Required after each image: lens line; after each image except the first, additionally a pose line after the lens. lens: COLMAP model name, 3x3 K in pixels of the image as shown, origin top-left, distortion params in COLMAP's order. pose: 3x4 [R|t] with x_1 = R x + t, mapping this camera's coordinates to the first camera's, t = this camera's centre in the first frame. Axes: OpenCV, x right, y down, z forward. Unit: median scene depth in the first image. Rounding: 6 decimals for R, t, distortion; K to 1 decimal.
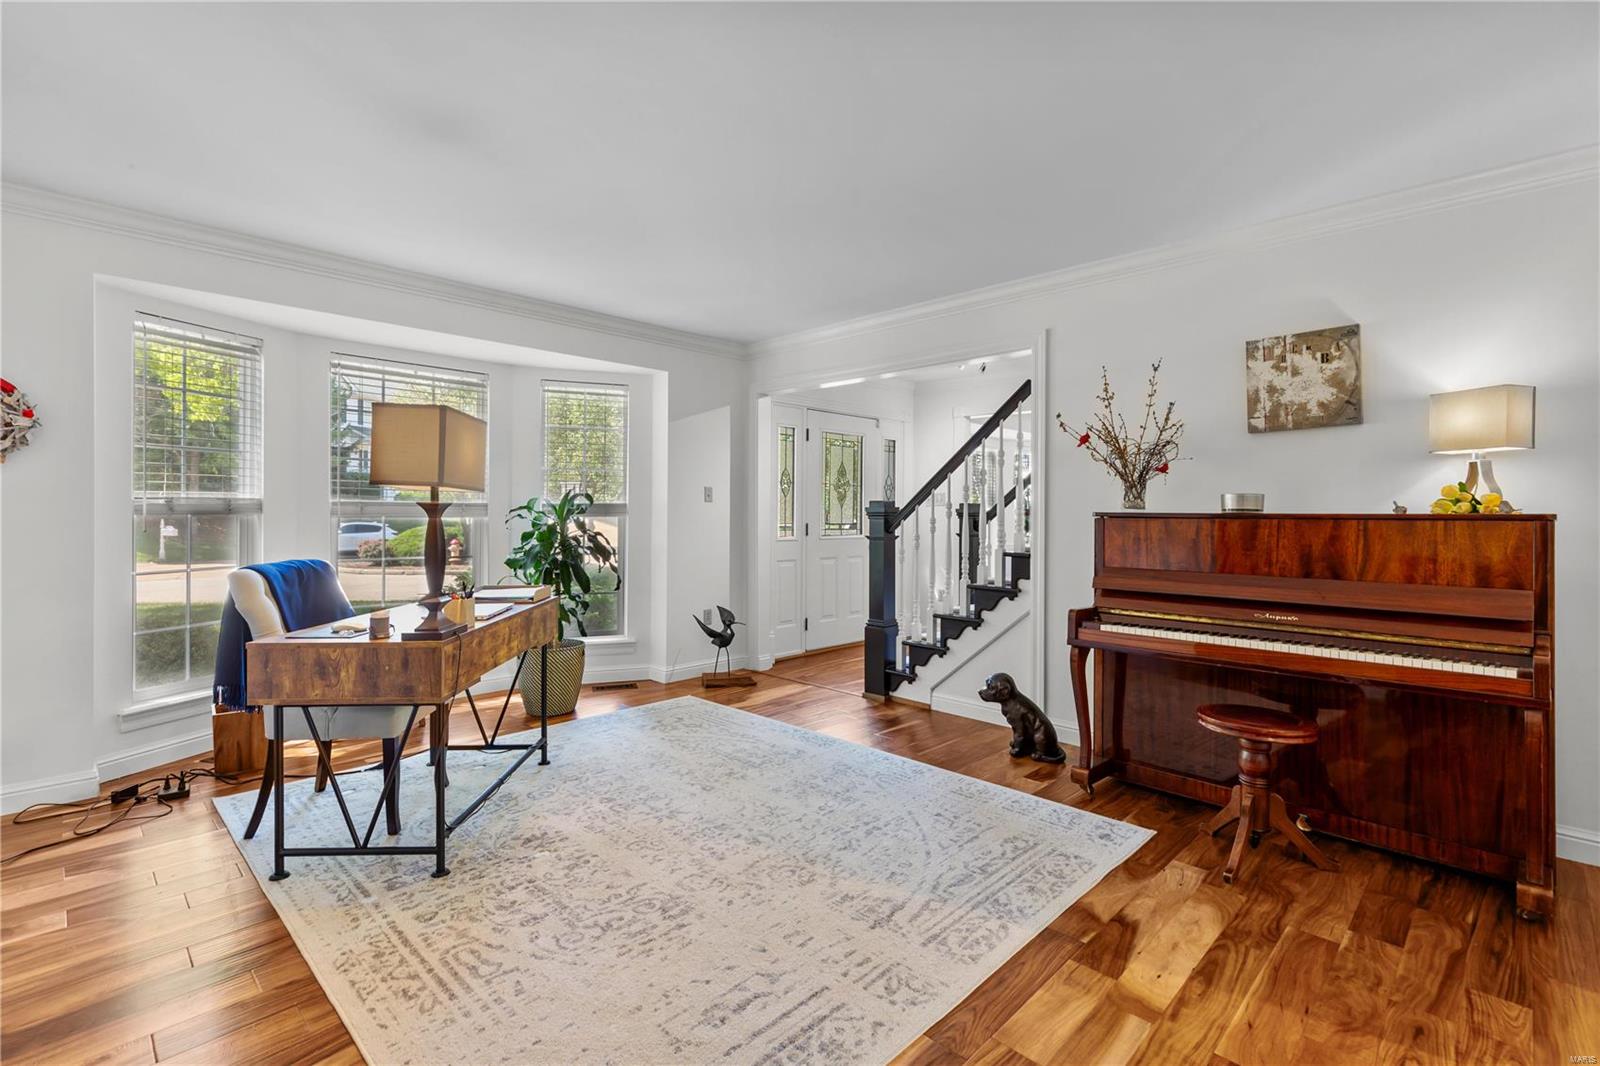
lens RADIAL K [[729.8, 0, 800.4], [0, 729.8, 521.1], [0, 0, 1]] dist [0.011033, -0.001002]
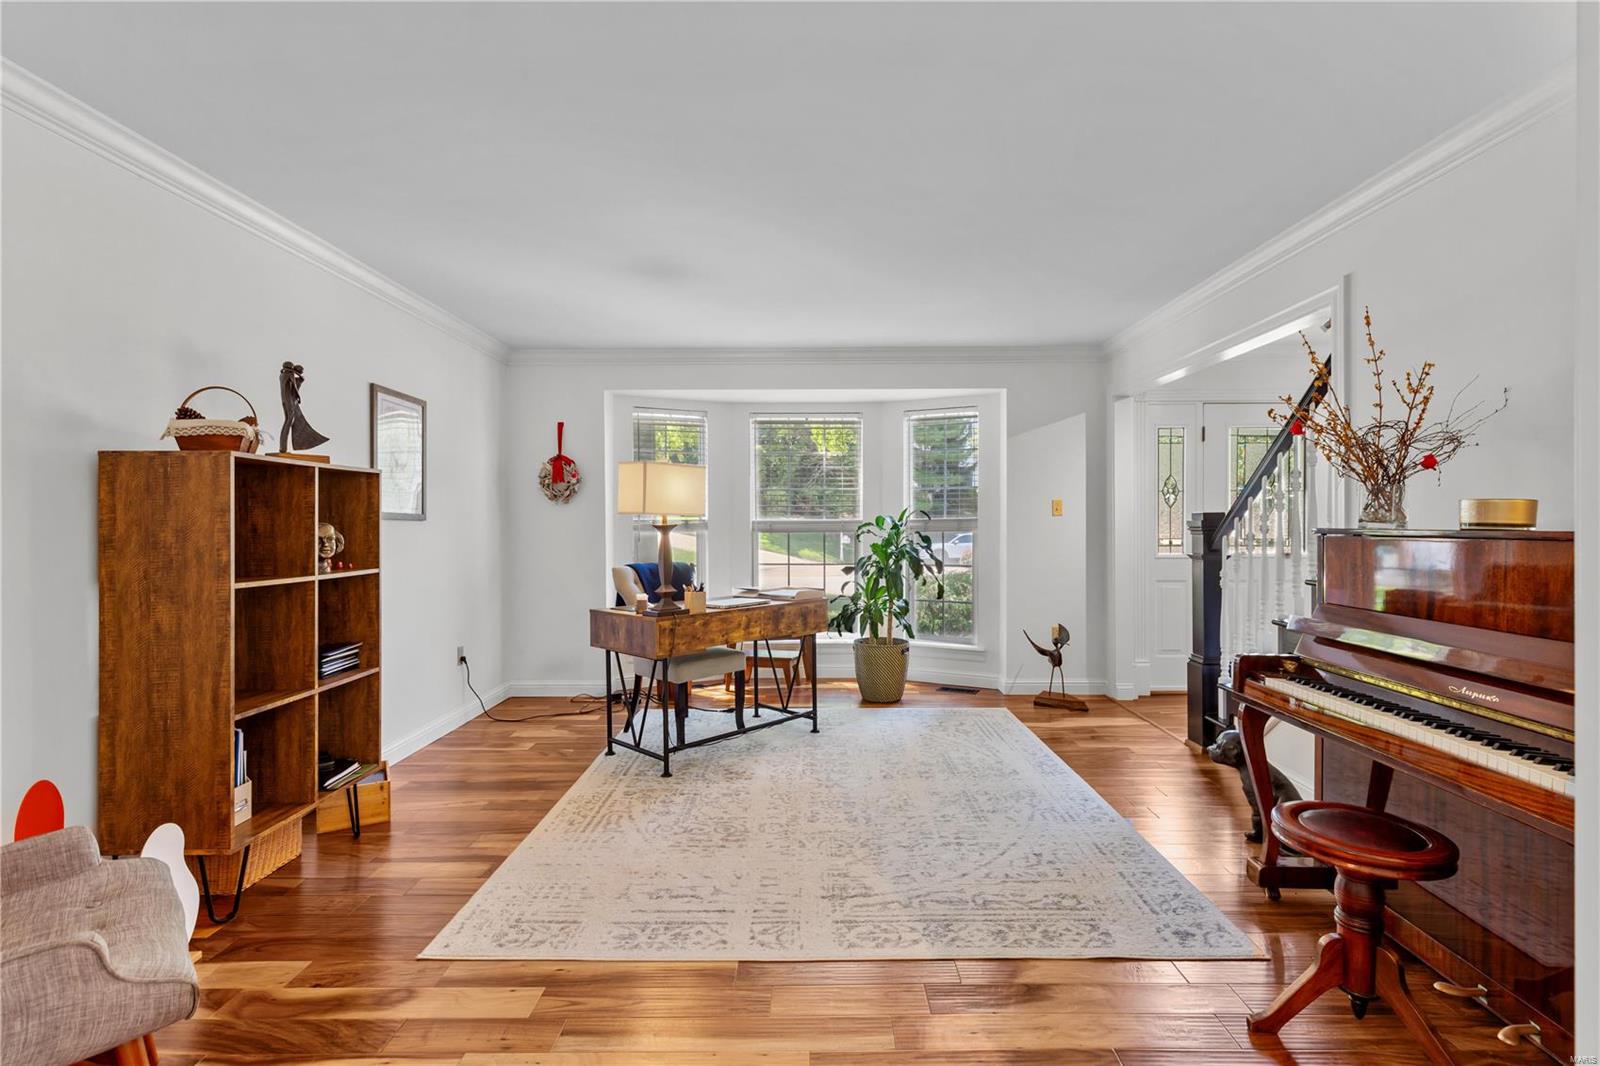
lens RADIAL K [[748.8, 0, 801.1], [0, 748.8, 533.5], [0, 0, 1]] dist [0.001131, -0.000189]
pose [[0.698851, 0.001881, -0.715264, 0.687349], [-0.000535, 0.999998, 0.002107, -0.009109], [0.715267, -0.001090, 0.698851, 0.124131]]
